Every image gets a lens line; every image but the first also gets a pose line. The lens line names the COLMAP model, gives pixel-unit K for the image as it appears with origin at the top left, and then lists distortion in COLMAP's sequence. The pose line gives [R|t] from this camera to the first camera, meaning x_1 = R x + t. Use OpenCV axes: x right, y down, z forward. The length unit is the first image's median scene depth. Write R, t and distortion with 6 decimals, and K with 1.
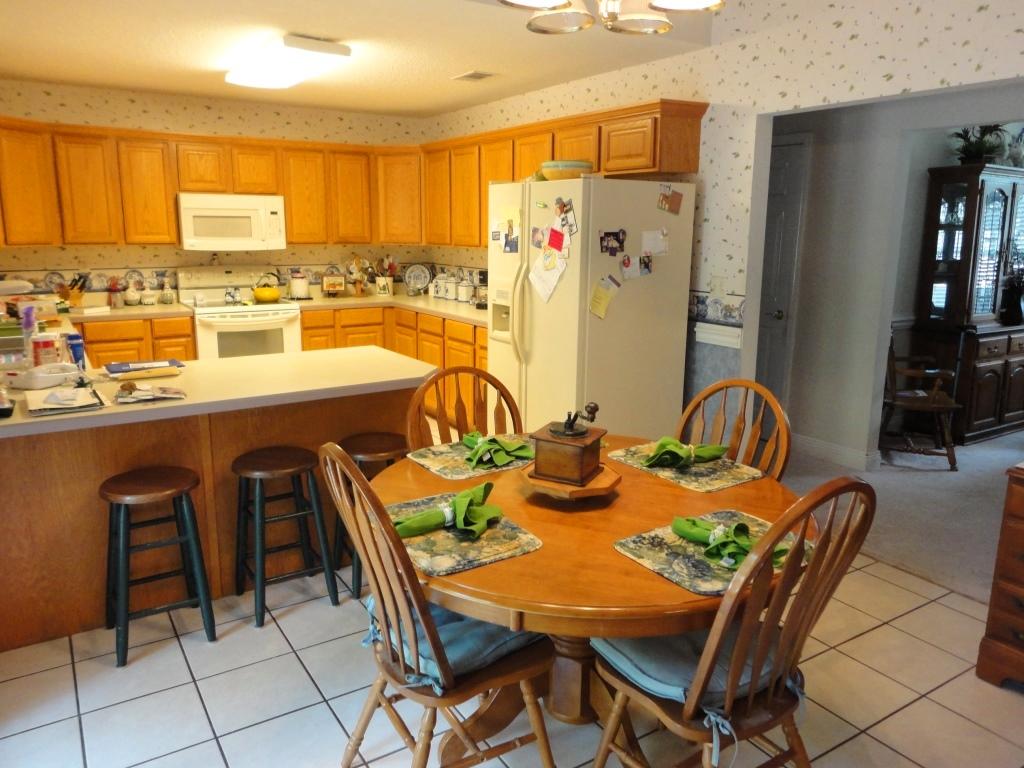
lens RADIAL K [[747.0, 0, 511.3], [0, 747.0, 379.1], [0, 0, 1]] dist [0.005883, -0.008595]
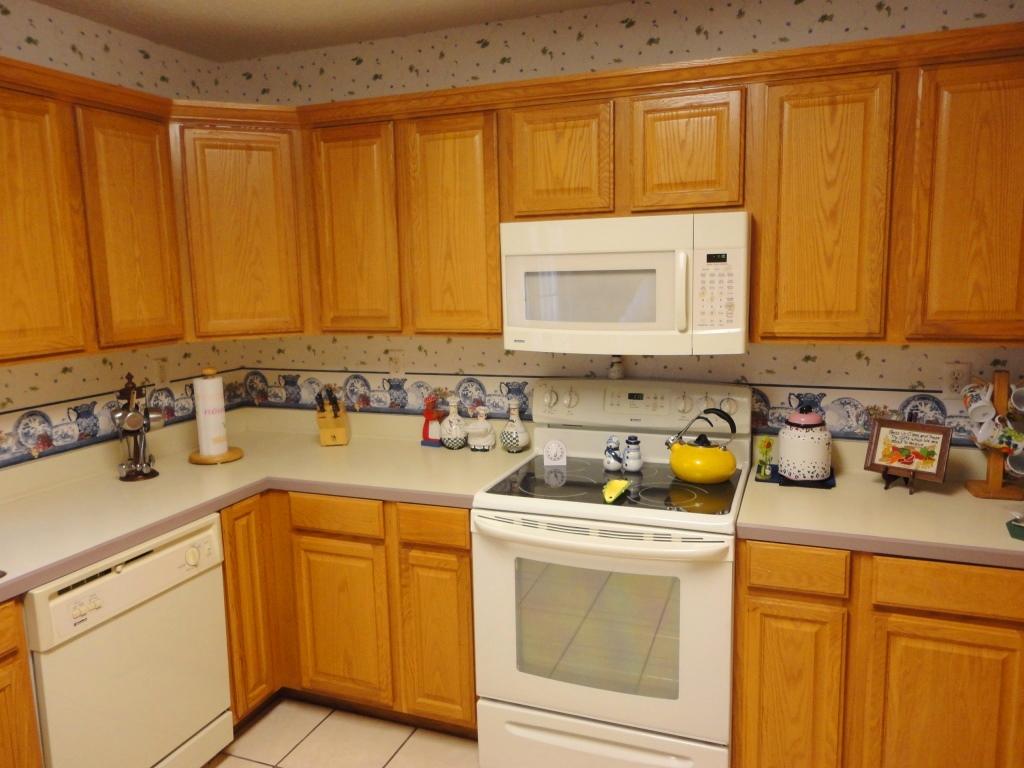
lens RADIAL K [[747.0, 0, 513.6], [0, 747.0, 378.8], [0, 0, 1]] dist [0.005883, -0.008595]
pose [[0.587071, 0.100387, -0.803287, -0.074696], [-0.133597, 0.990690, 0.026169, -0.160771], [0.798435, 0.091953, 0.595017, 0.709610]]
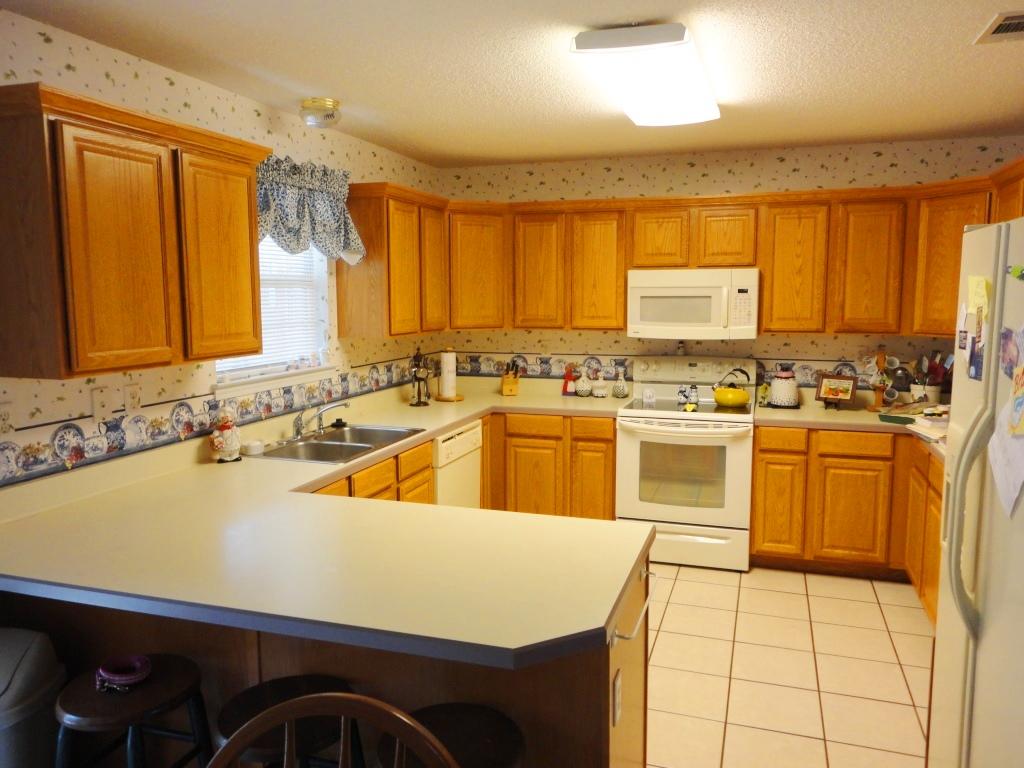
lens RADIAL K [[747.0, 0, 512.5], [0, 747.0, 382.6], [0, 0, 1]] dist [0.005883, -0.008595]
pose [[0.622096, 0.080943, -0.778746, 0.127271], [-0.148049, 0.988859, -0.015486, -0.087016], [0.768816, 0.124926, 0.627148, 0.370135]]
